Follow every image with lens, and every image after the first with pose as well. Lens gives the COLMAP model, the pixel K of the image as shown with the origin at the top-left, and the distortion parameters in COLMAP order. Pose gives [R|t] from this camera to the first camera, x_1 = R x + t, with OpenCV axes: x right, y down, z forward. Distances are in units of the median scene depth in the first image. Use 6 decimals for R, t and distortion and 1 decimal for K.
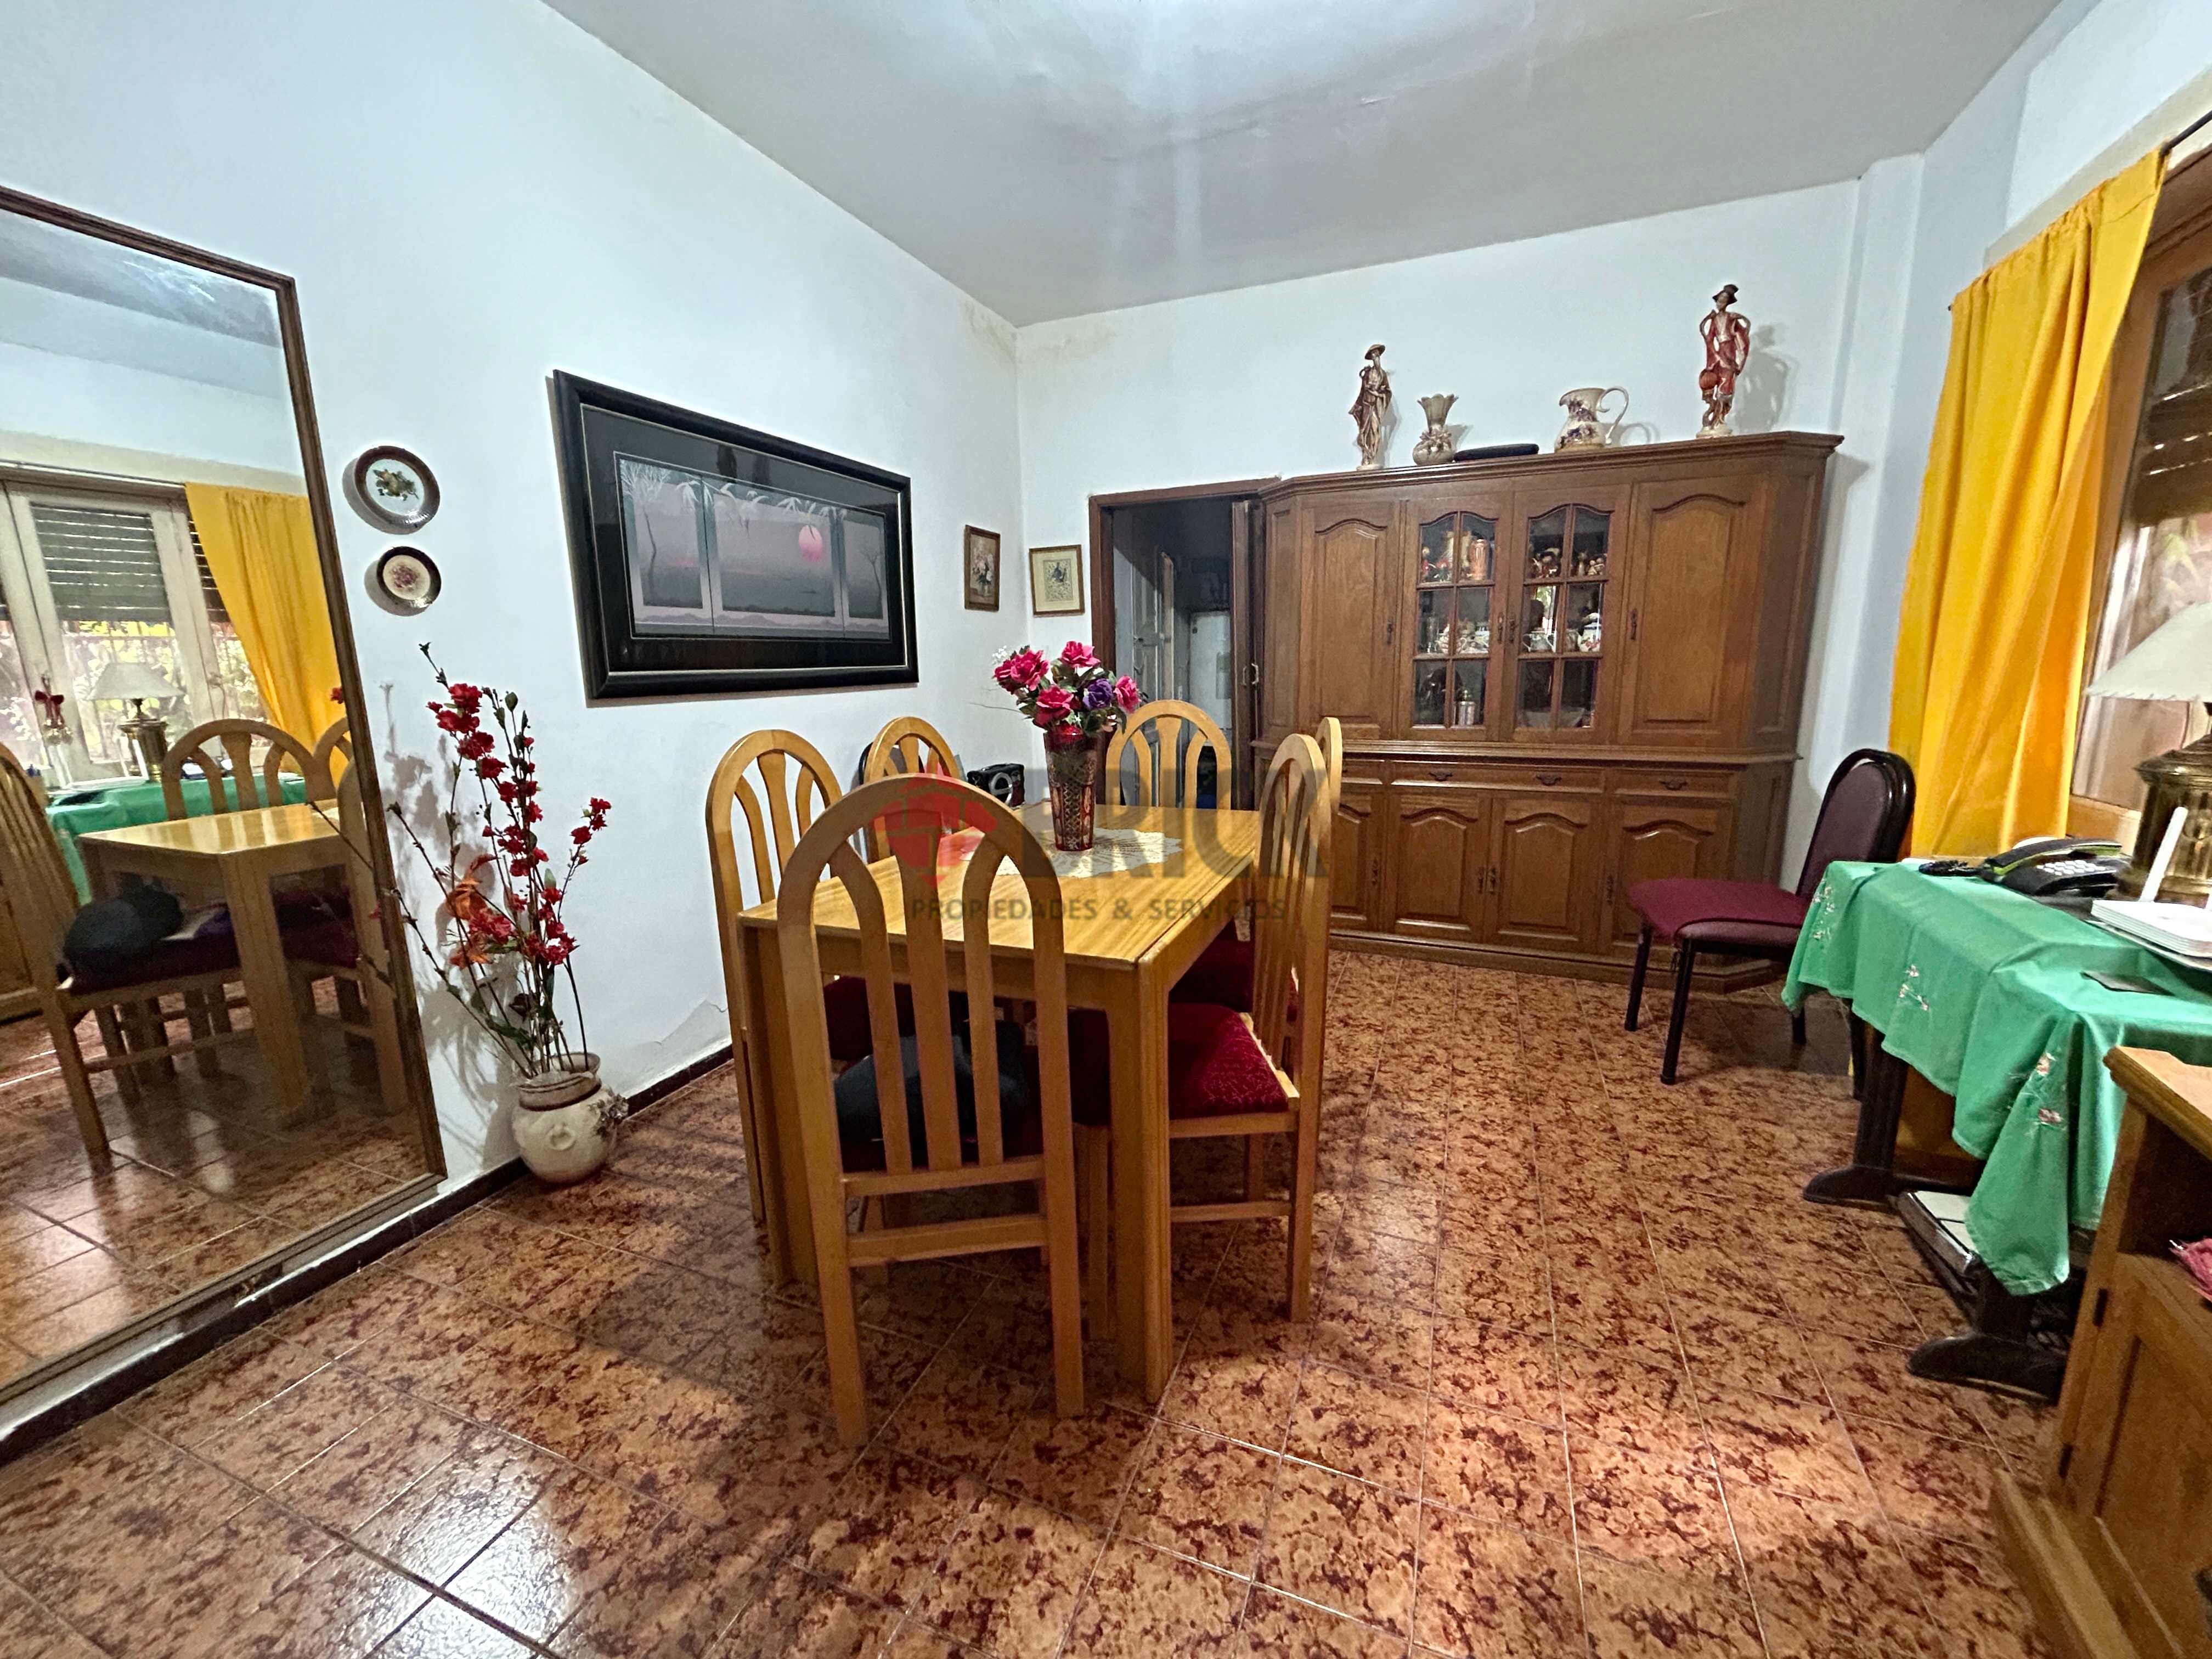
lens RADIAL K [[895.1, 0, 1106.0], [0, 895.1, 829.5], [0, 0, 1]] dist [-0.002483, -0.000053]
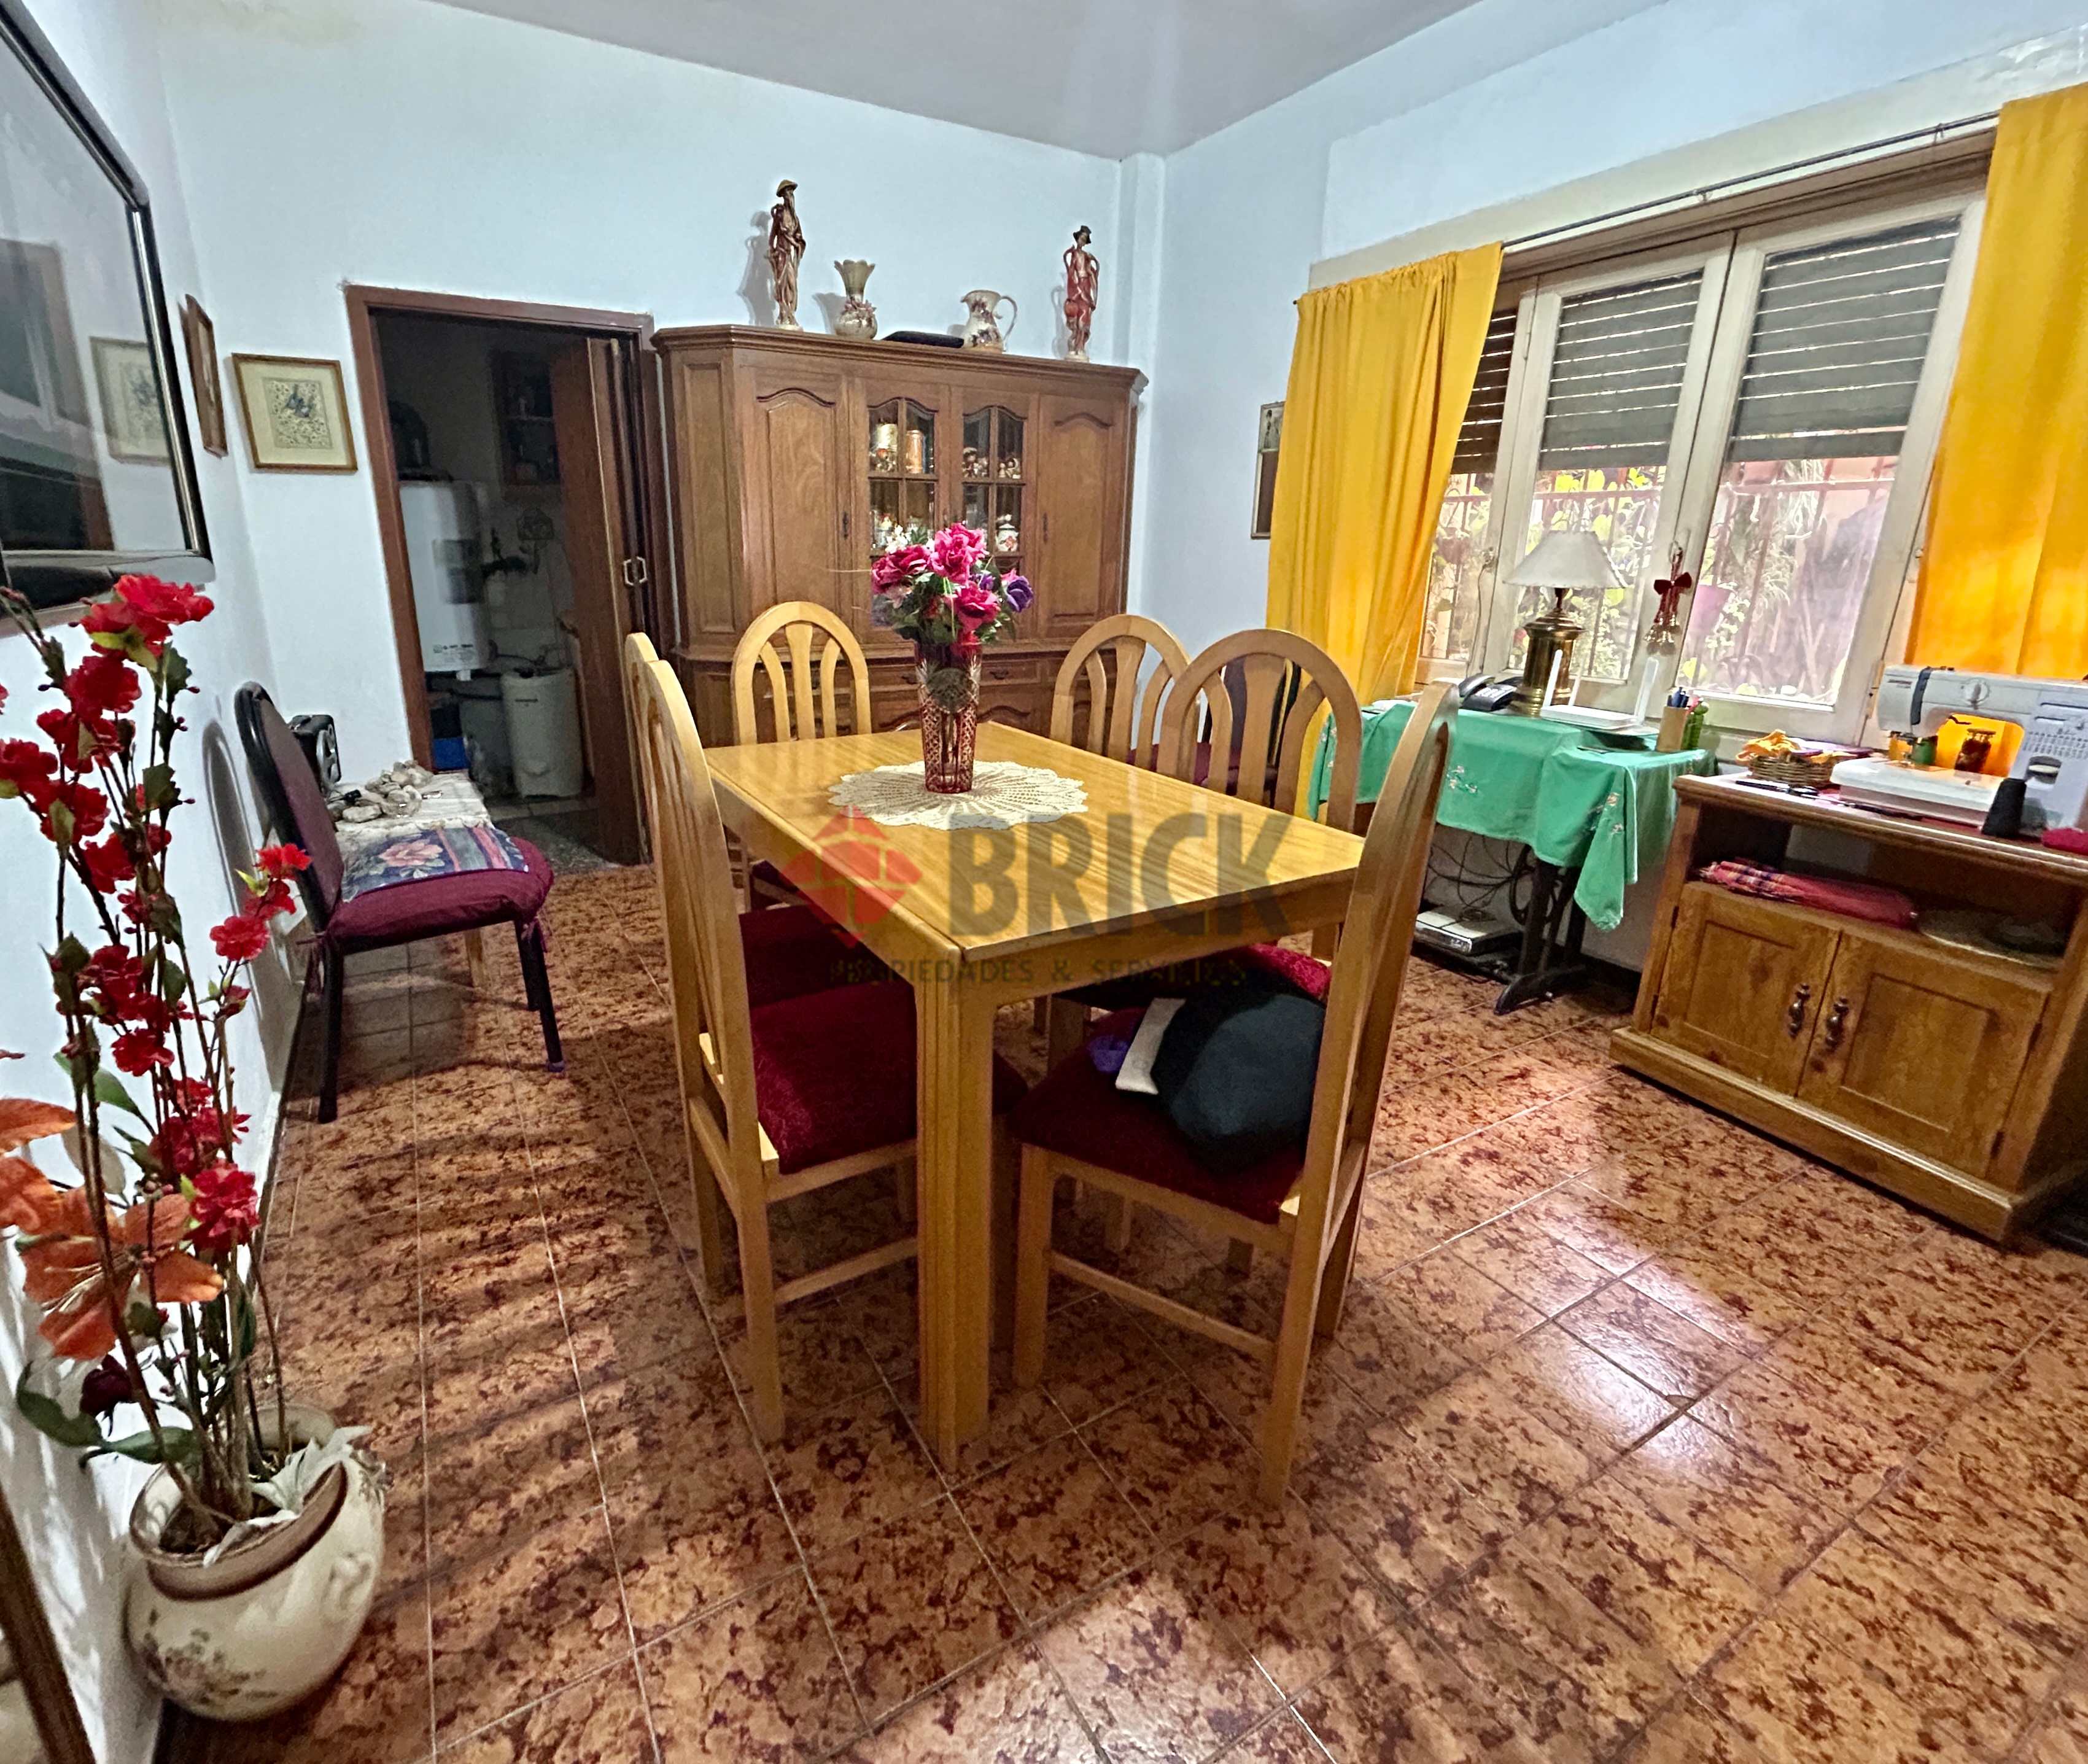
lens RADIAL K [[981.5, 0, 1038.3], [0, 981.5, 825.2], [0, 0, 1]] dist [0.002651, 0.000780]
pose [[0.621849, -0.193866, 0.758762, -0.441857], [0.130300, 0.980983, 0.143855, -0.044937], [-0.772221, 0.009410, 0.635284, 0.252301]]
